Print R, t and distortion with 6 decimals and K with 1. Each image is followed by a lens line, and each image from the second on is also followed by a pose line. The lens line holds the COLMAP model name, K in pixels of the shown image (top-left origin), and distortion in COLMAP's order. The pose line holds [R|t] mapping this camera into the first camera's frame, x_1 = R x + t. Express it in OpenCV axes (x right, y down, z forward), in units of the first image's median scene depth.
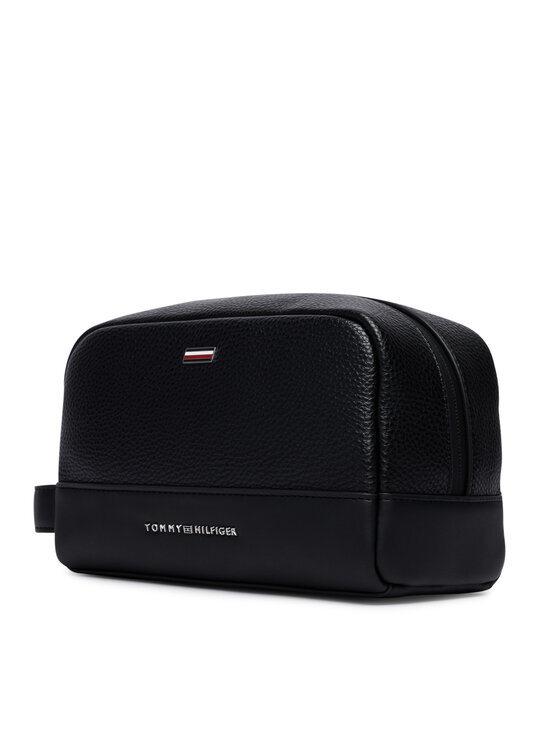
lens RADIAL K [[1465.0, 0, 280.0], [0, 1465.0, 373.0], [0, 0, 1]] dist [-0.000924, 0.104415]
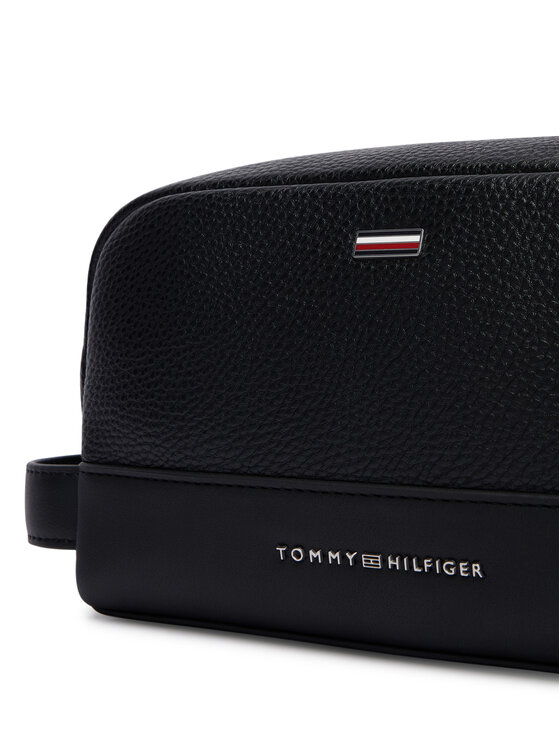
lens RADIAL K [[1465.0, 0, 280.0], [0, 1465.0, 373.0], [0, 0, 1]] dist [-0.000924, 0.104415]
pose [[0.987350, 0.010213, 0.158226, -0.177480], [-0.018765, 0.998437, 0.052648, 0.008071], [-0.157441, -0.054951, 0.985998, 0.451920]]
